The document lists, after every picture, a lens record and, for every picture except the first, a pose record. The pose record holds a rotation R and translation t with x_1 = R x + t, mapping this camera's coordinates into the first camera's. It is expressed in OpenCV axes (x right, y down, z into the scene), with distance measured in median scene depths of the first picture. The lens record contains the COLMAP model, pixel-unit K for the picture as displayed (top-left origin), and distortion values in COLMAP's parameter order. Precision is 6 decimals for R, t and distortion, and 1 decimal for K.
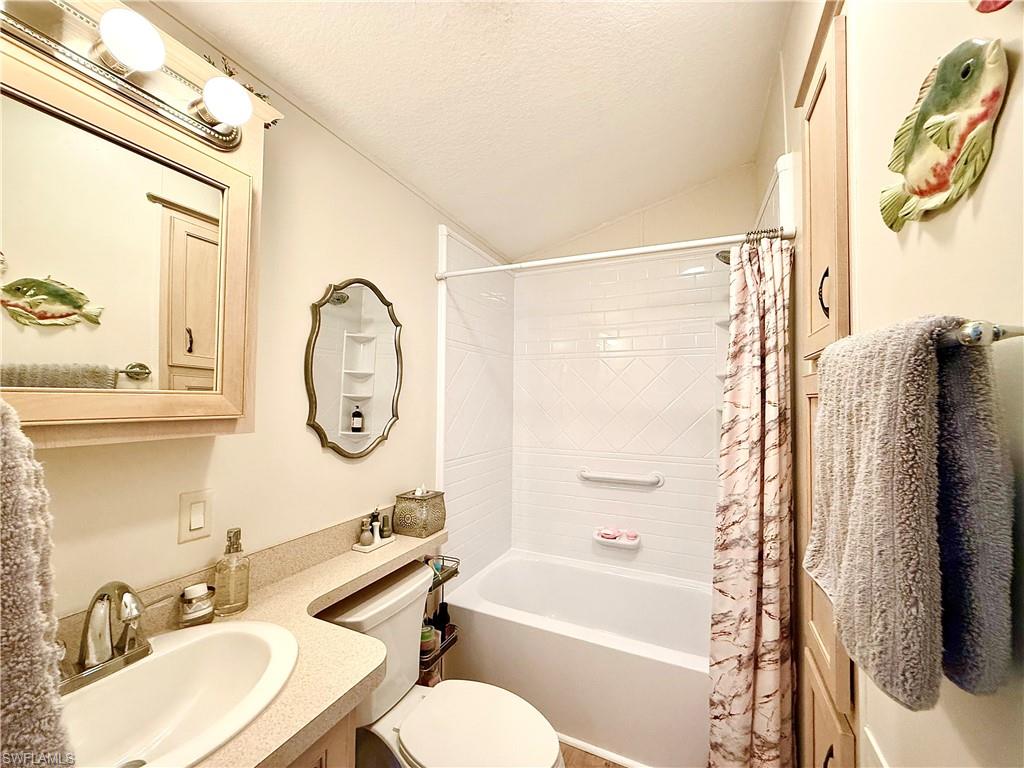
lens RADIAL K [[413.0, 0, 512.0], [0, 413.0, 384.0], [0, 0, 1]] dist [0.000105, -0.000001]
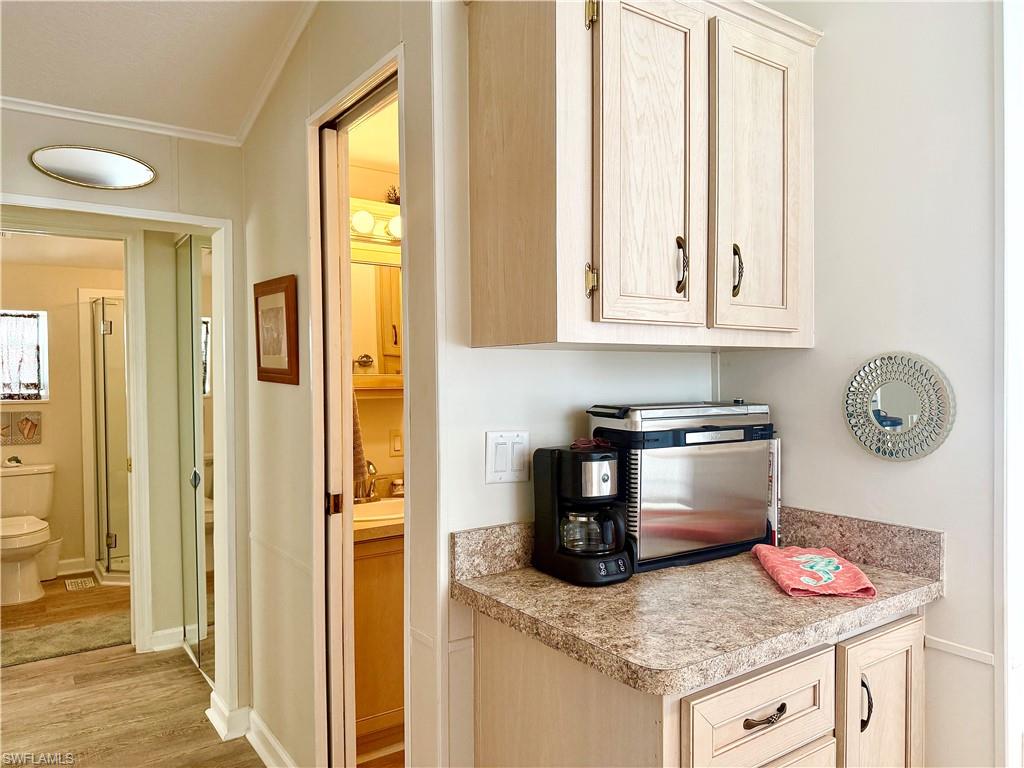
lens RADIAL K [[728.6, 0, 514.7], [0, 728.6, 381.0], [0, 0, 1]] dist [0.042700, -0.065316]
pose [[0.864034, -0.038476, -0.501960, 0.734719], [0.046616, 0.998906, 0.003673, 0.050953], [0.501270, -0.026573, 0.864883, -0.846549]]
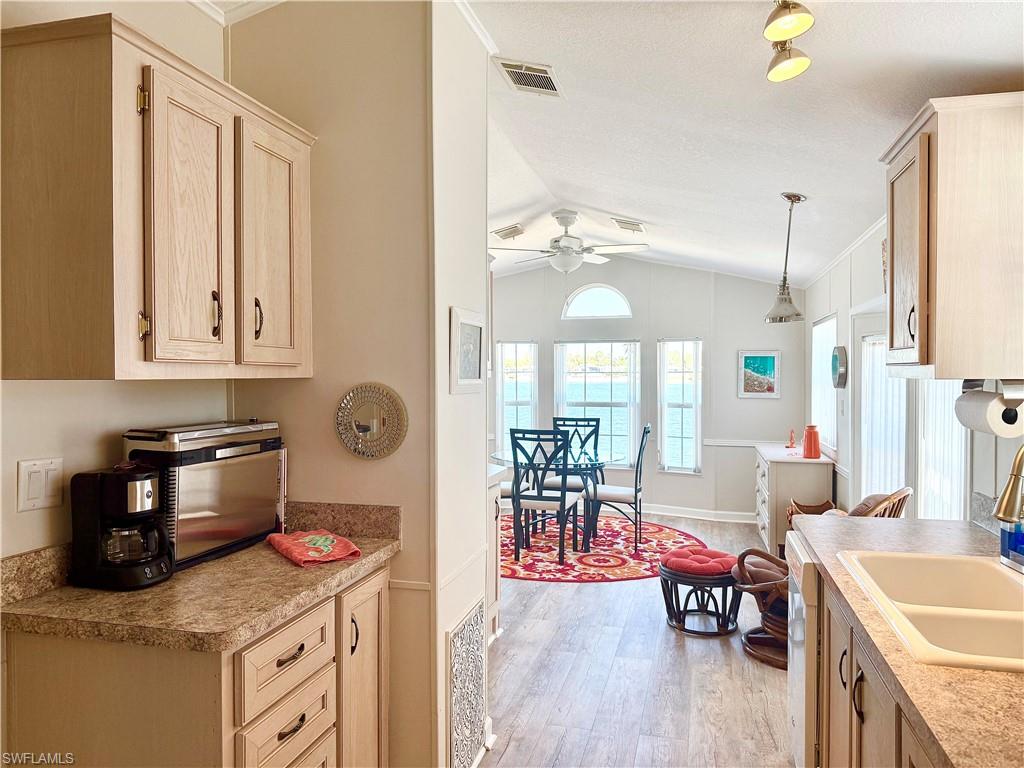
lens RADIAL K [[728.6, 0, 514.7], [0, 728.6, 381.0], [0, 0, 1]] dist [0.042700, -0.065316]
pose [[0.982912, -0.045951, 0.178251, 0.689858], [0.040697, 0.998626, 0.033020, -0.027060], [-0.179523, -0.025201, 0.983431, -1.330770]]
